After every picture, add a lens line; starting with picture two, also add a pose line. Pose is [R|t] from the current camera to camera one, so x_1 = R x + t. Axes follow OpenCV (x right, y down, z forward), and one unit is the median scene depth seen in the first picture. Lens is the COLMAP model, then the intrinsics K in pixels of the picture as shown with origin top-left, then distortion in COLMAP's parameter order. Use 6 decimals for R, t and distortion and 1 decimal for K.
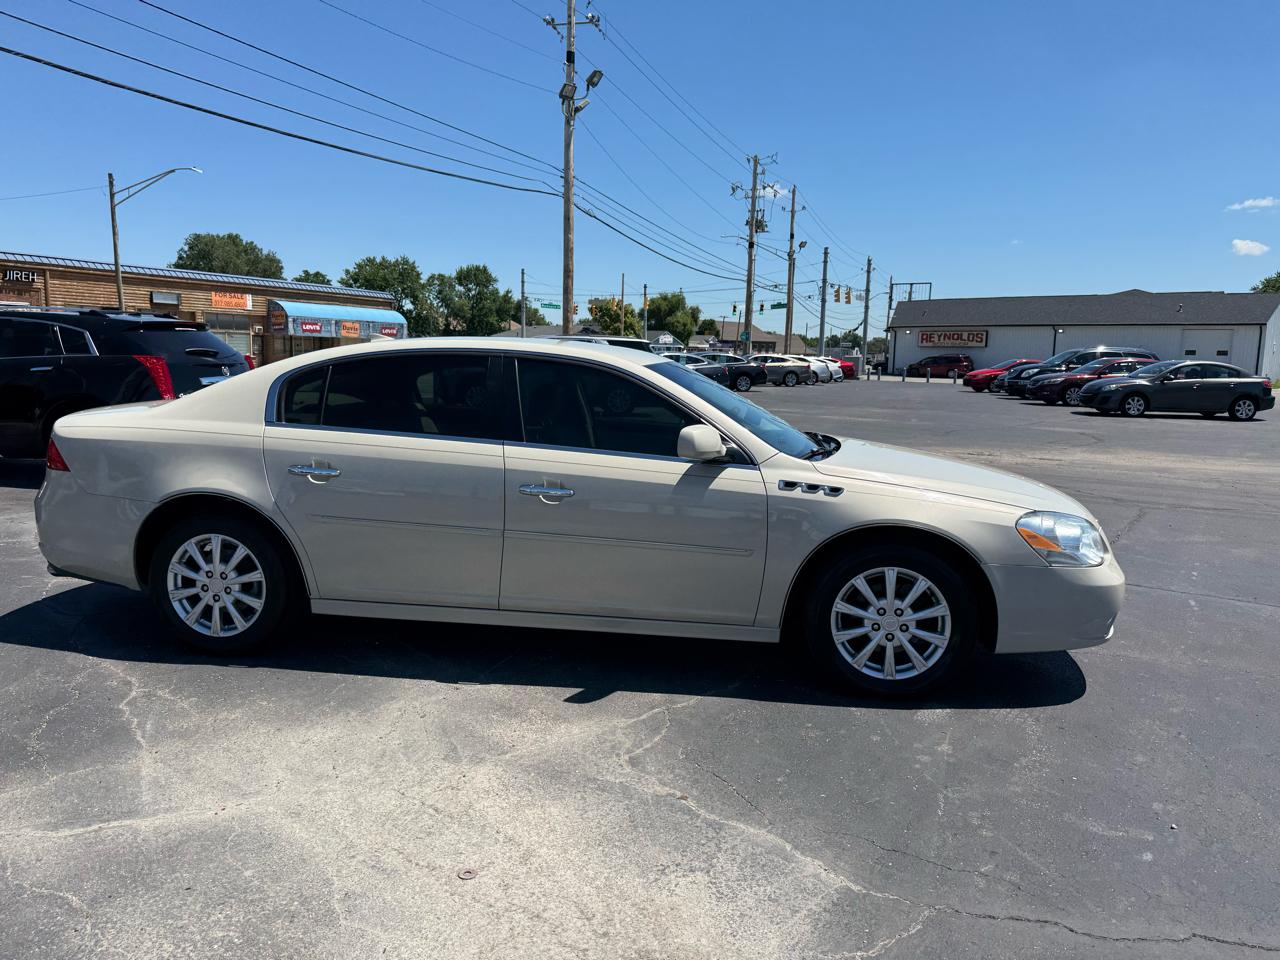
lens RADIAL K [[894.4, 0, 649.8], [0, 894.4, 479.1], [0, 0, 1]] dist [0.094446, -0.144591]
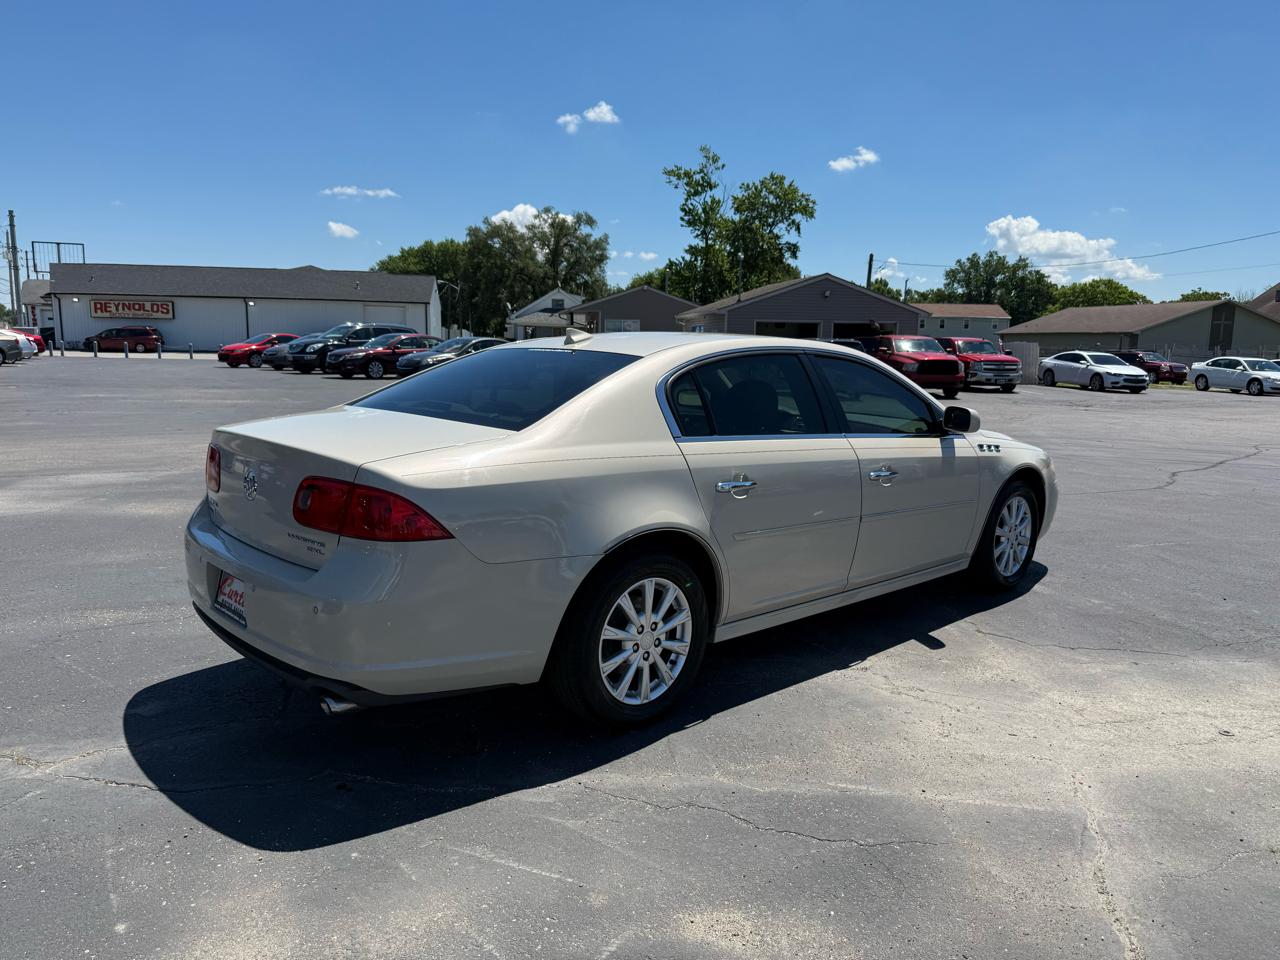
lens RADIAL K [[895.9, 0, 649.7], [0, 895.9, 482.0], [0, 0, 1]] dist [0.105105, -0.155893]
pose [[0.629379, -0.127026, 0.766646, -0.149893], [0.101283, 0.991543, 0.081141, -0.012690], [-0.770470, 0.026580, 0.636922, 0.065687]]
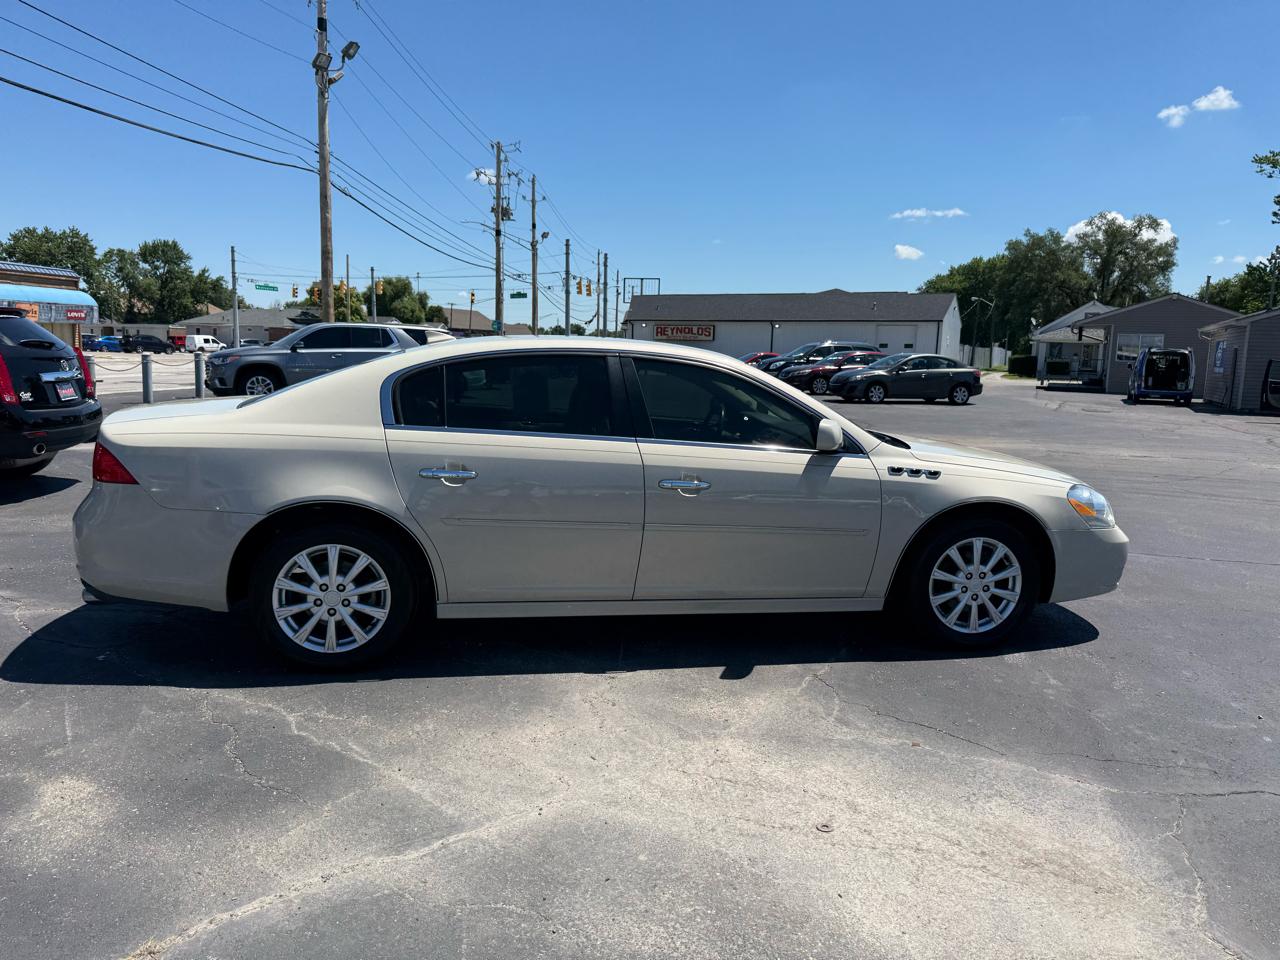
lens RADIAL K [[899.8, 0, 651.0], [0, 899.8, 486.0], [0, 0, 1]] dist [0.056996, -0.082642]
pose [[0.953962, -0.040645, 0.297162, -0.060392], [0.035045, 0.999094, 0.024151, -0.001522], [-0.297874, -0.012626, 0.954522, 0.000418]]
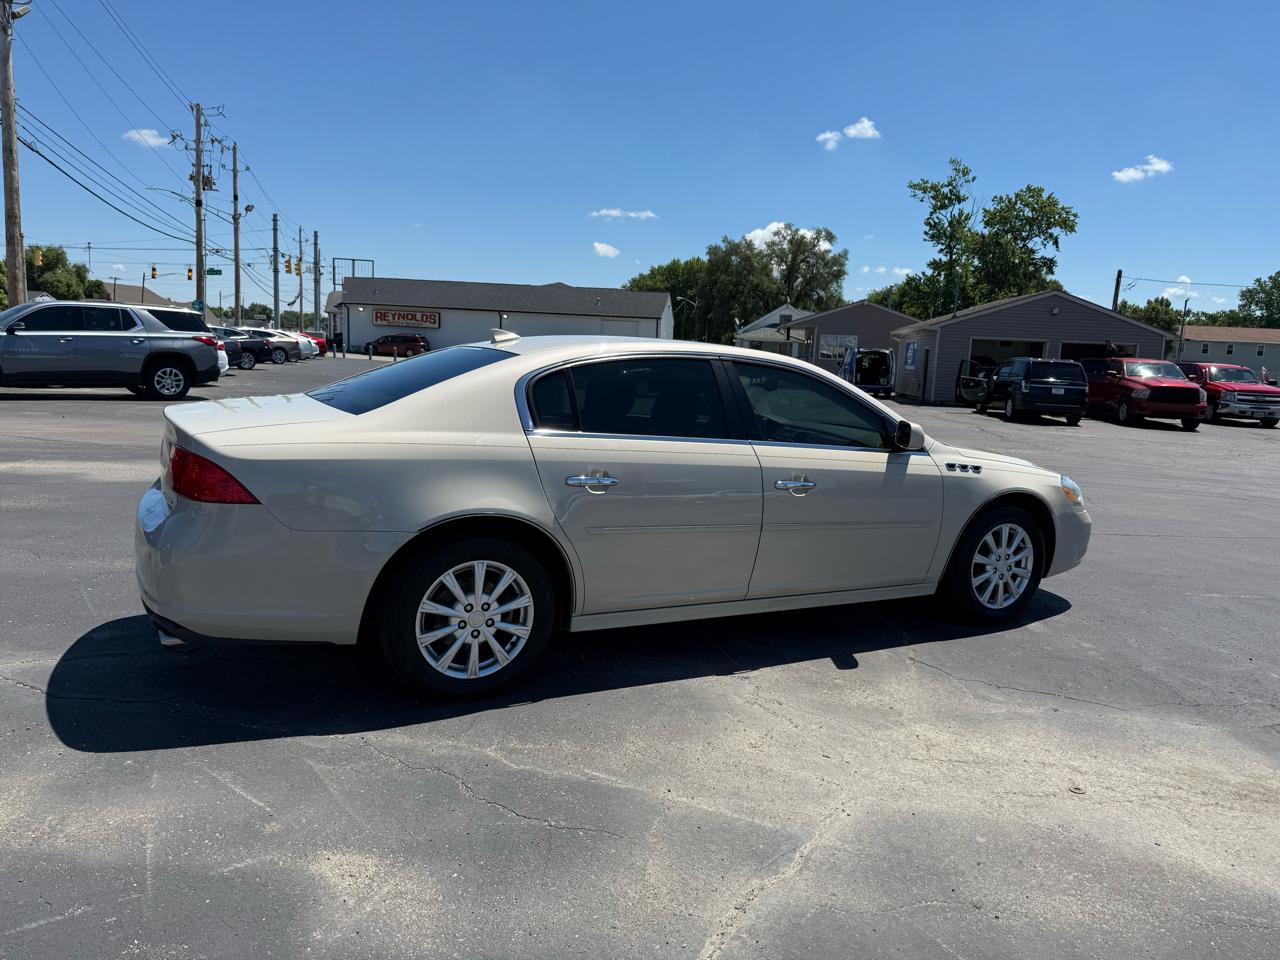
lens RADIAL K [[898.2, 0, 649.5], [0, 898.2, 464.5], [0, 0, 1]] dist [0.103868, -0.163091]
pose [[0.811427, -0.056430, 0.581723, -0.116356], [0.051285, 0.998363, 0.025311, -0.006262], [-0.582199, 0.009296, 0.812993, 0.026713]]
